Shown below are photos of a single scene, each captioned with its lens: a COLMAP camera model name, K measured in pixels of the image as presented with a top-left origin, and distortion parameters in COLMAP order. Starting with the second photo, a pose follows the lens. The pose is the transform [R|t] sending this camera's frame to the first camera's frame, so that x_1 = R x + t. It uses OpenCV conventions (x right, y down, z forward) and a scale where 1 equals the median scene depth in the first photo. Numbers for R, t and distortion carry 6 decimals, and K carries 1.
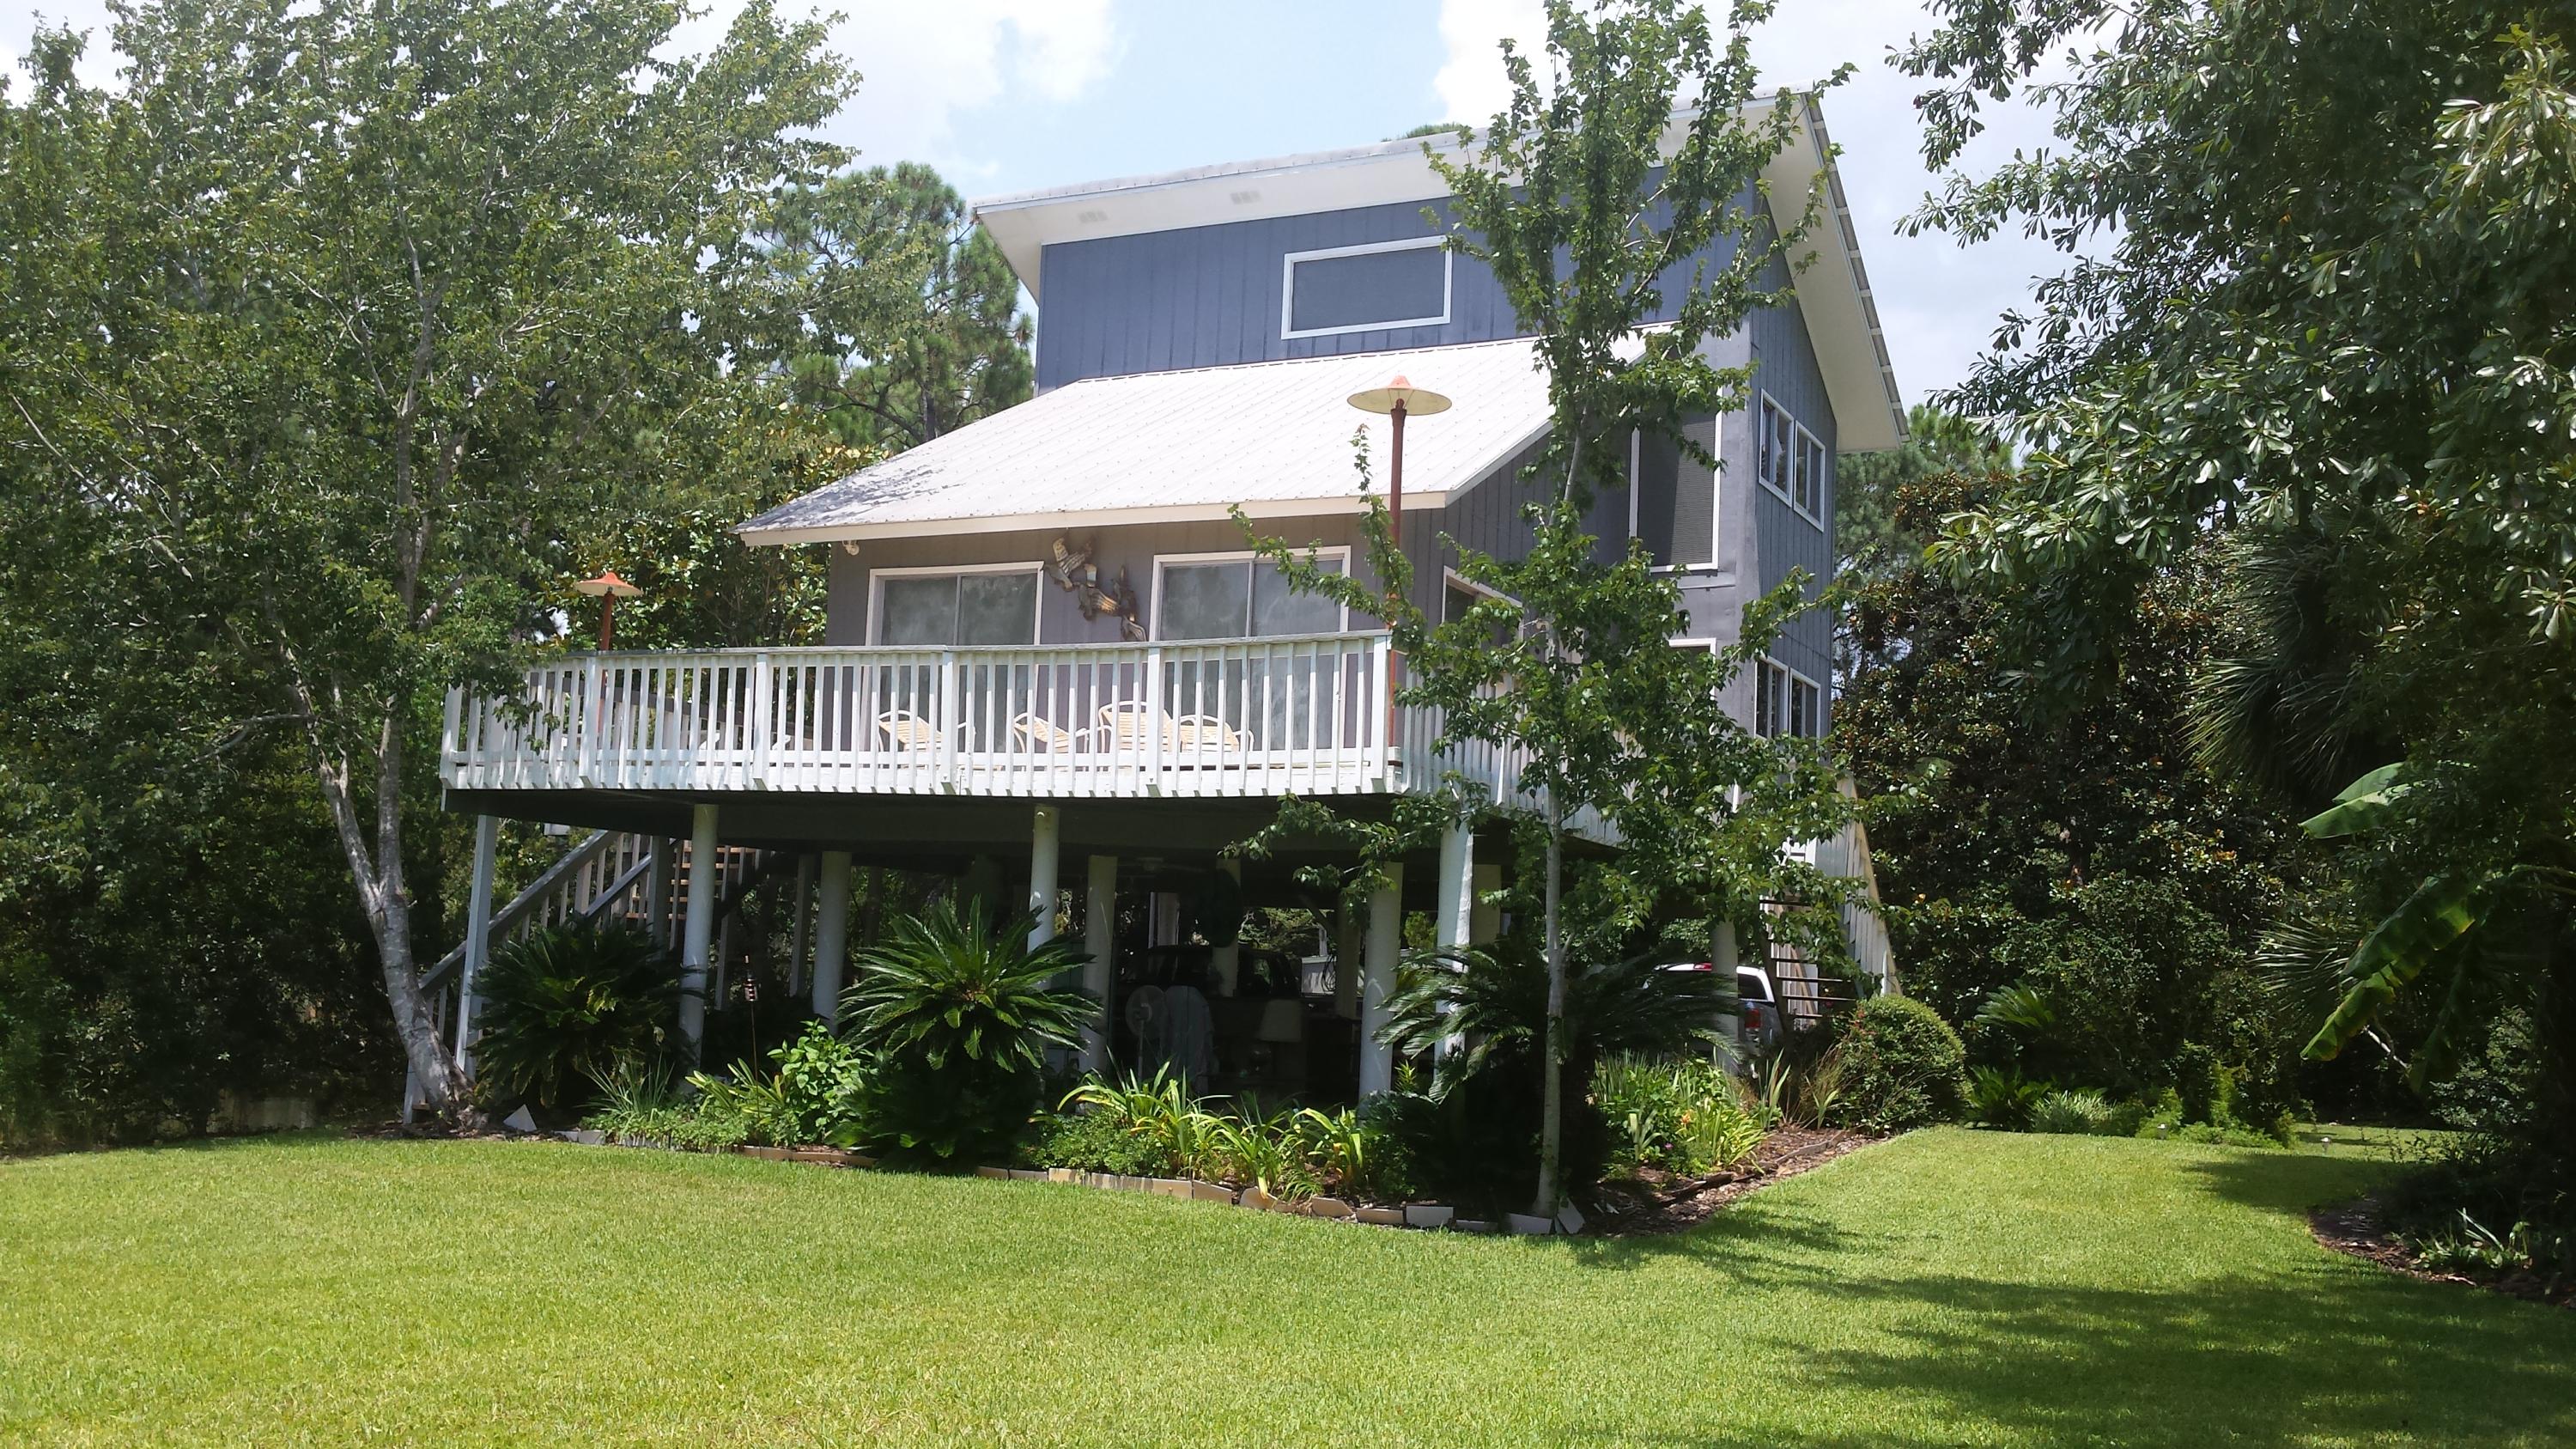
lens RADIAL K [[2344.9, 0, 1288.0], [0, 2344.9, 724.5], [0, 0, 1]] dist [0.266562, -0.395946]
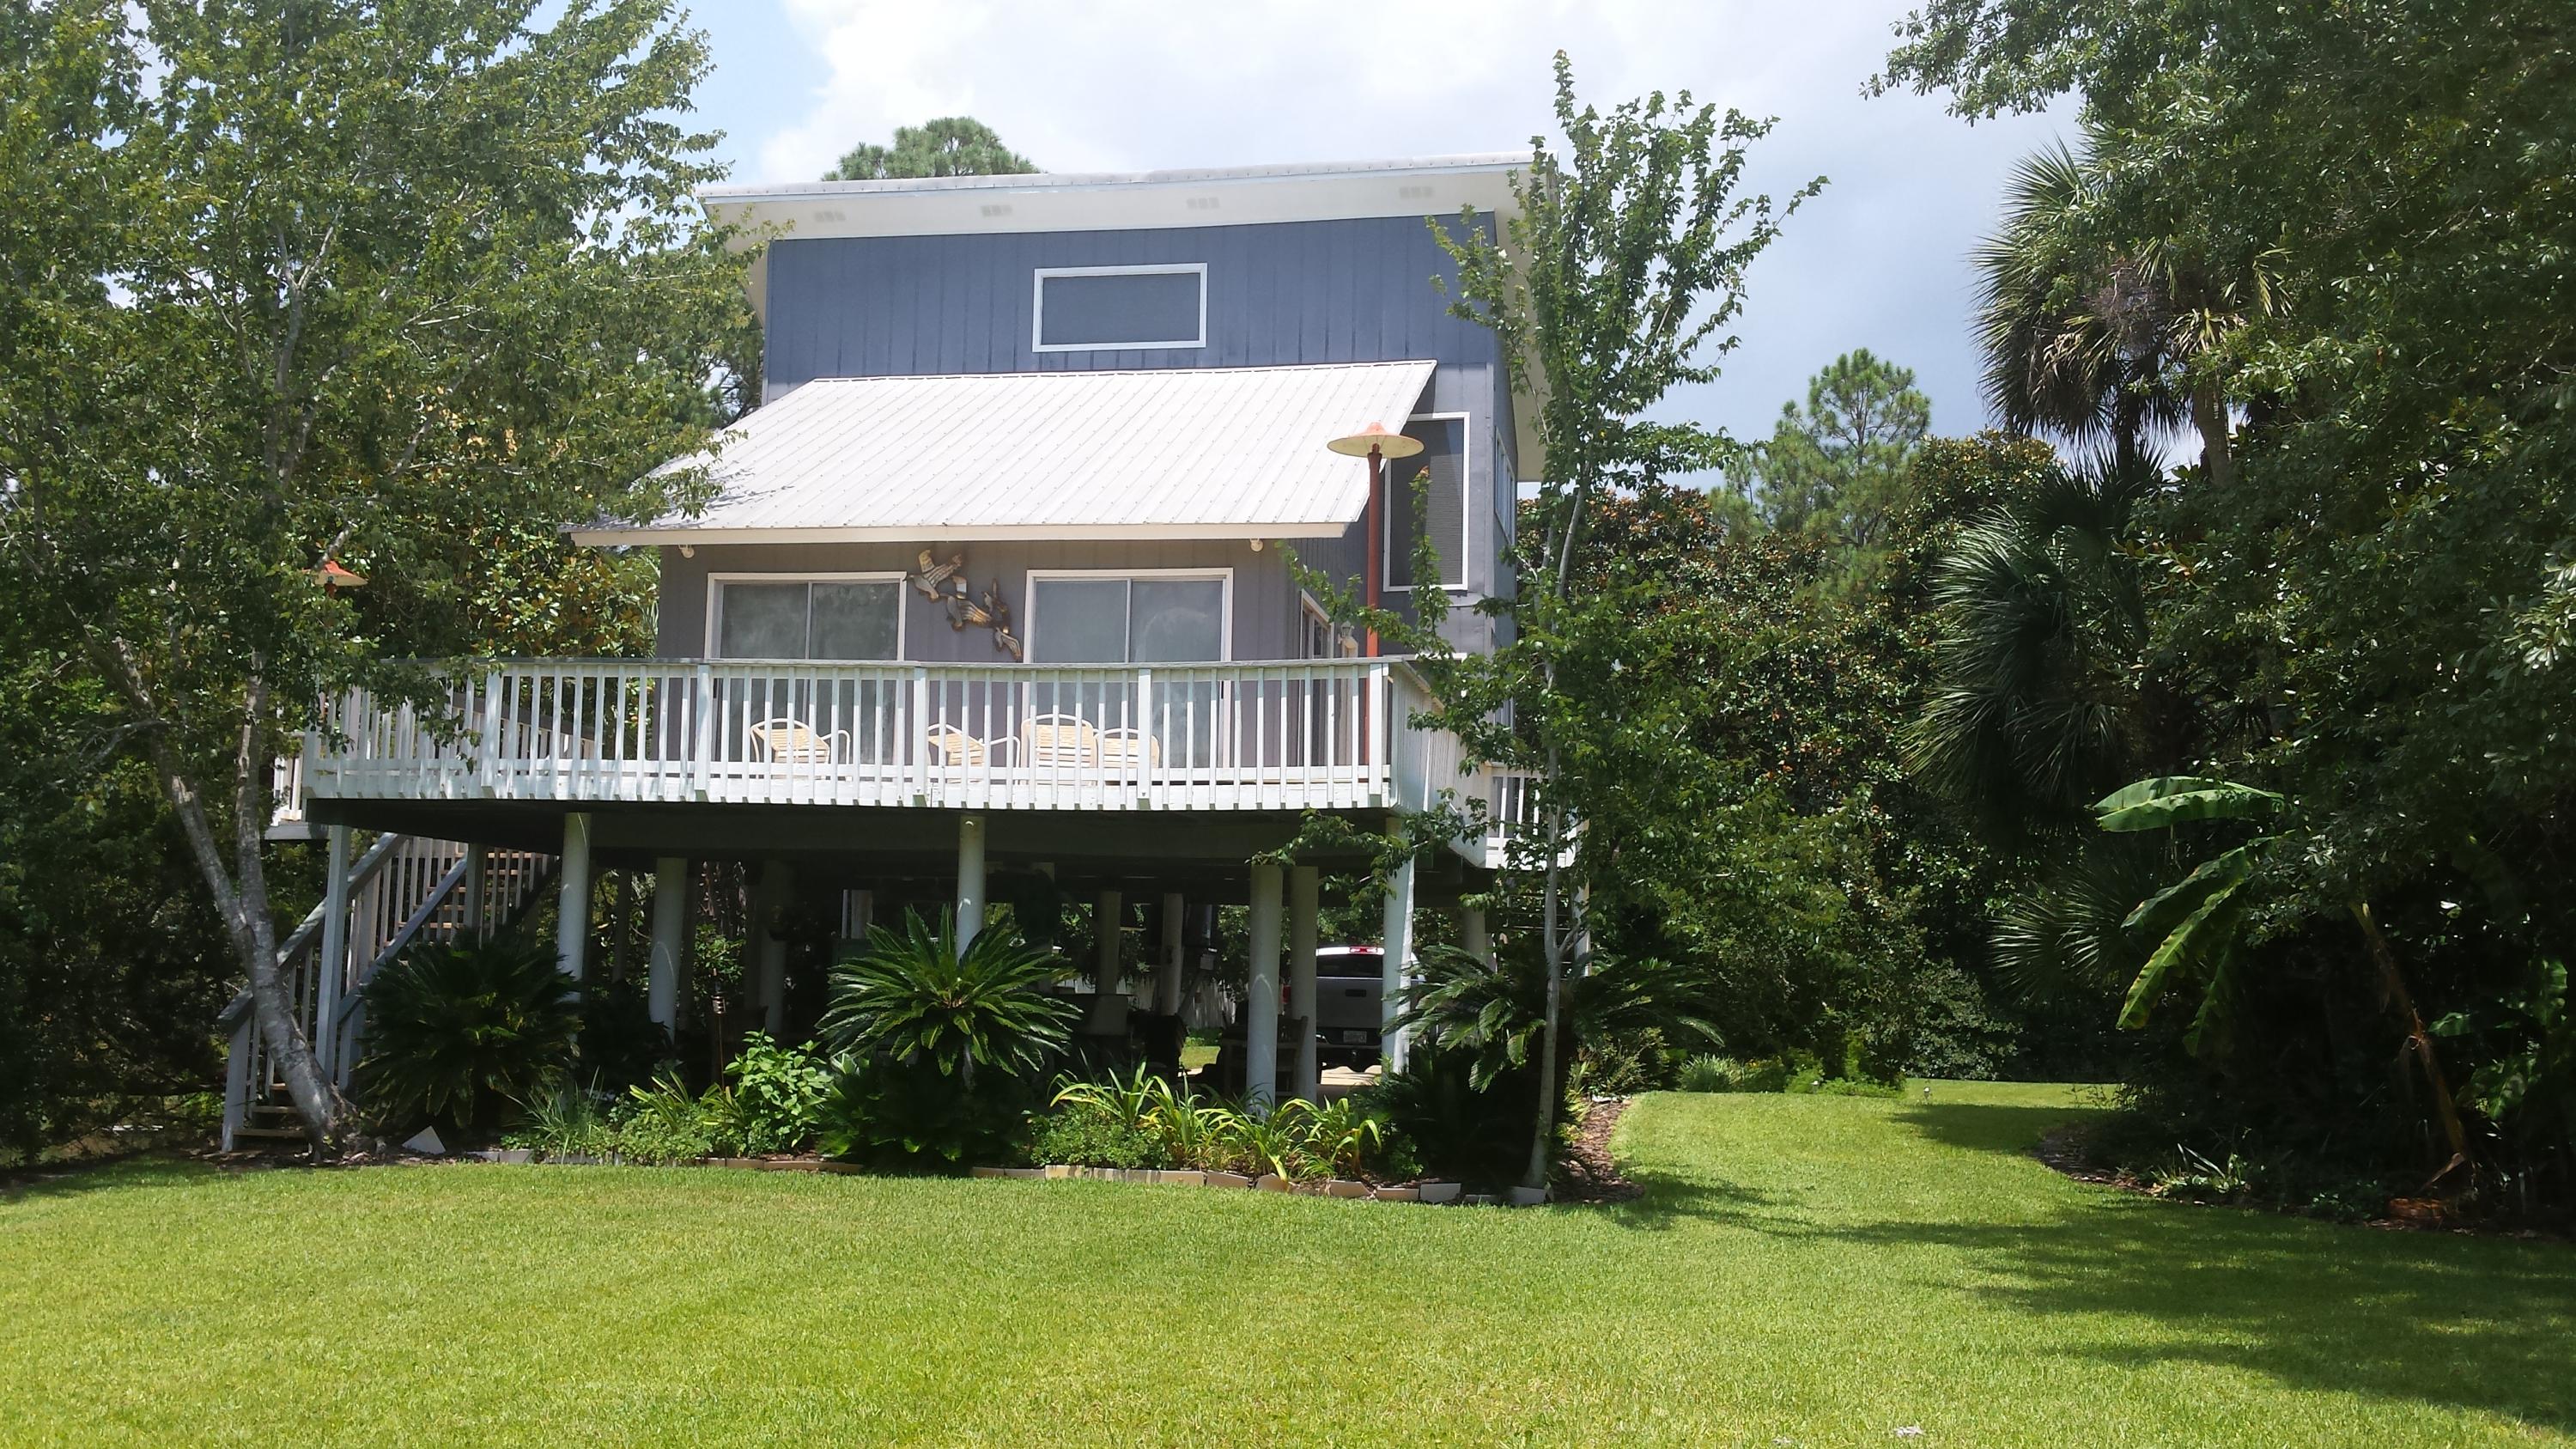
lens RADIAL K [[2344.9, 0, 1288.0], [0, 2344.9, 724.5], [0, 0, 1]] dist [0.266562, -0.395946]
pose [[0.960693, 0.006931, 0.277526, -0.256473], [-0.009538, 0.999922, 0.008046, -0.014914], [-0.277449, -0.010377, 0.960684, -0.028870]]
